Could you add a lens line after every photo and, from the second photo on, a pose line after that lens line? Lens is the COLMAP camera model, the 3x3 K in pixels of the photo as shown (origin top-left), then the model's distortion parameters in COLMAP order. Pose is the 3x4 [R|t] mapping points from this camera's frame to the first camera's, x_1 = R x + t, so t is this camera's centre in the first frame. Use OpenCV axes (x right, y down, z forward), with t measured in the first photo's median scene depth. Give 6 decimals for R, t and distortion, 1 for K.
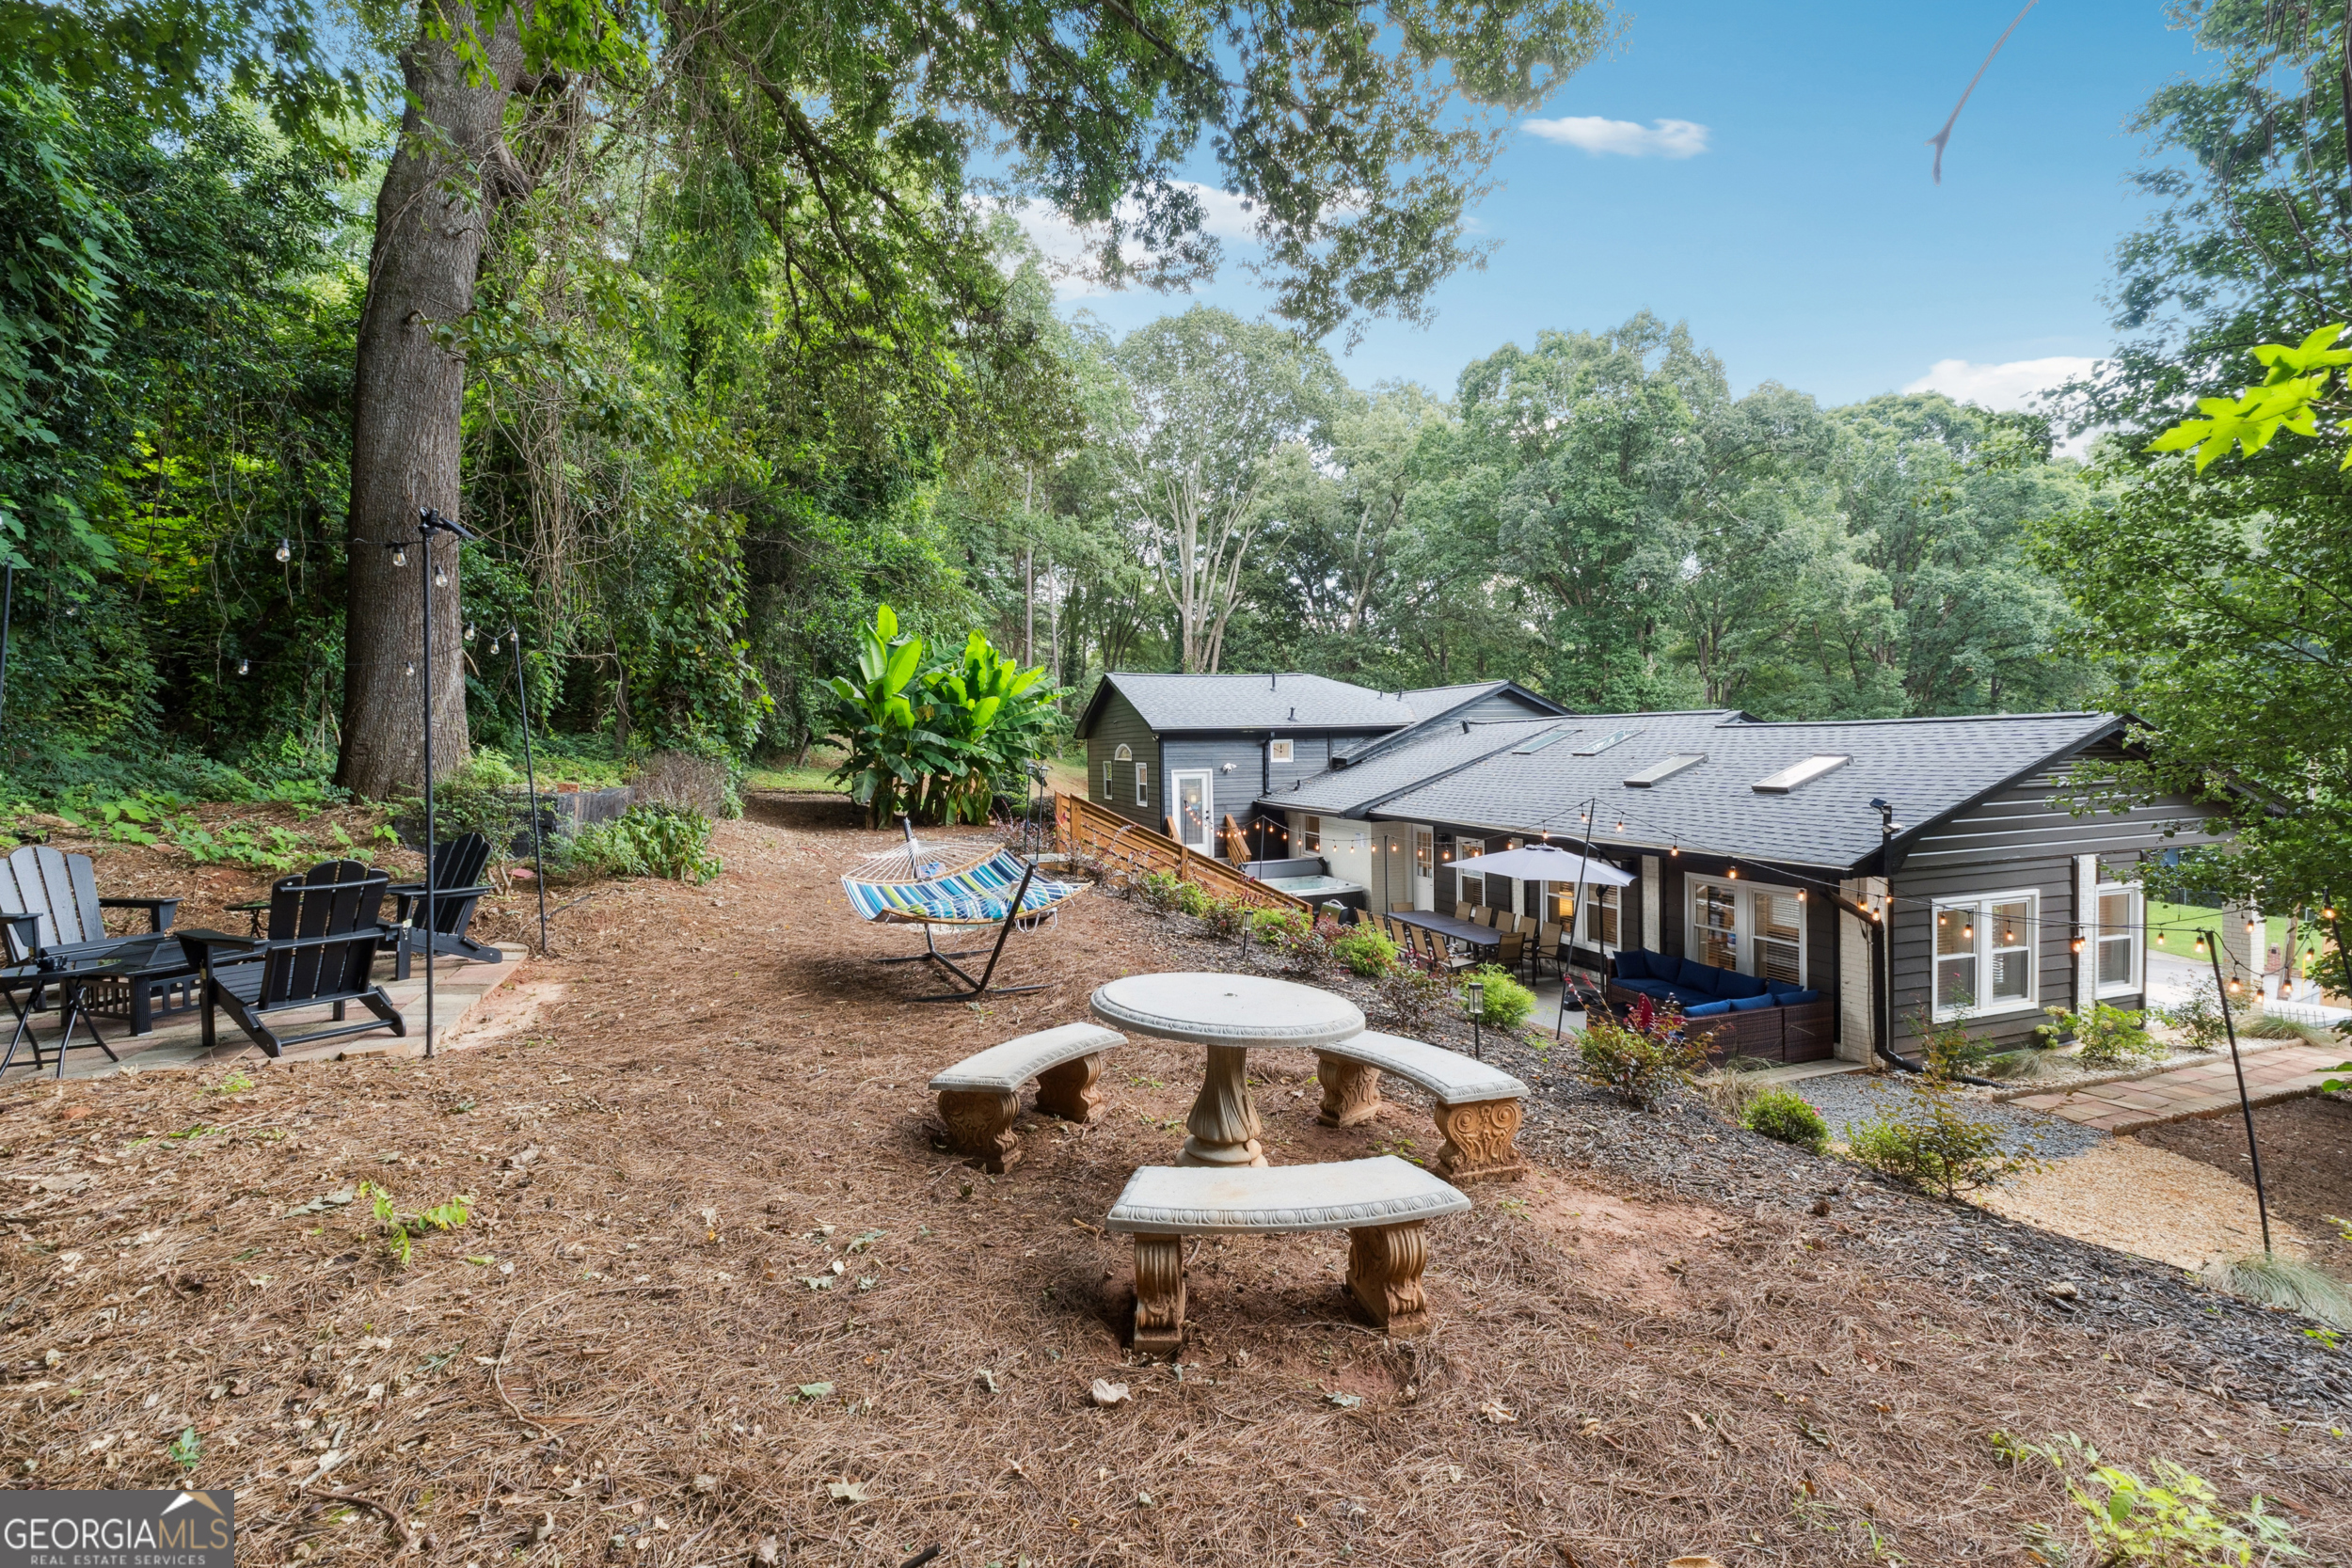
lens RADIAL K [[1105.3, 0, 1173.4], [0, 1105.3, 730.2], [0, 0, 1]] dist [0.001496, 0.000049]
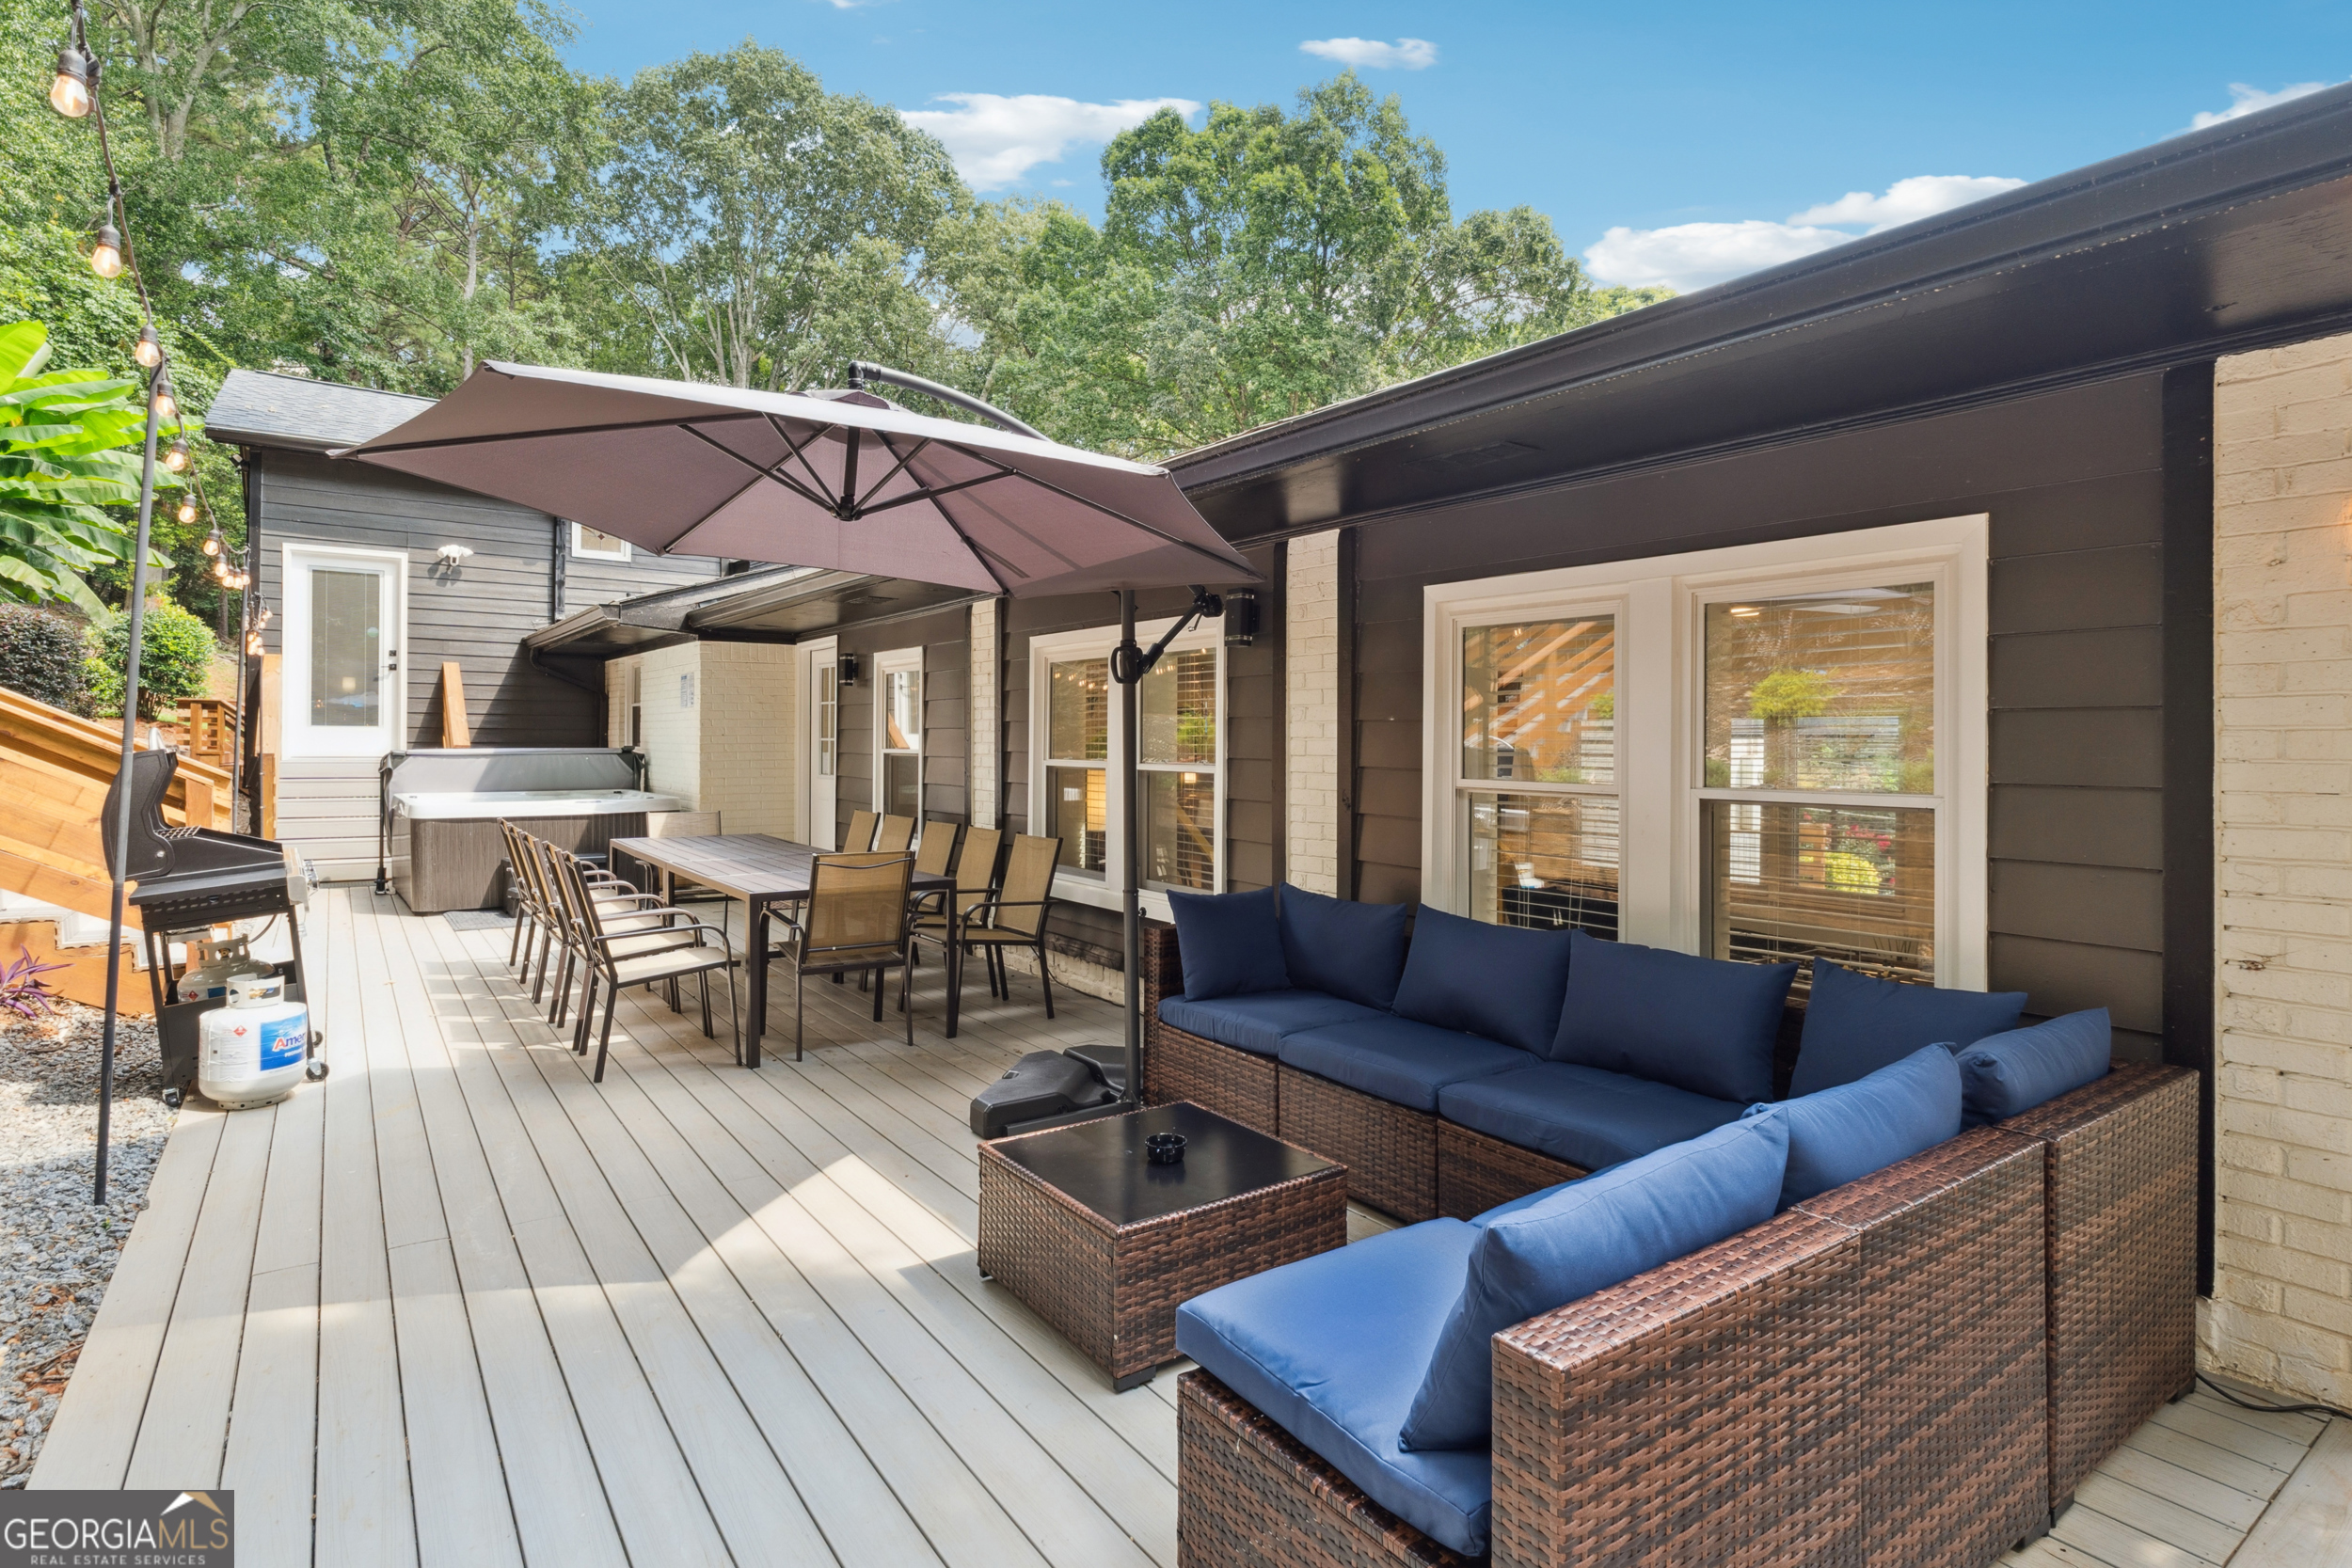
lens RADIAL K [[1193.3, 0, 1179.5], [0, 1193.3, 736.1], [0, 0, 1]] dist [-0.000794, -0.000117]
pose [[0.964797, 0.019531, 0.262268, 0.204090], [-0.017579, 0.999798, -0.009789, 0.104019], [-0.262406, 0.004834, 0.964945, 0.456644]]
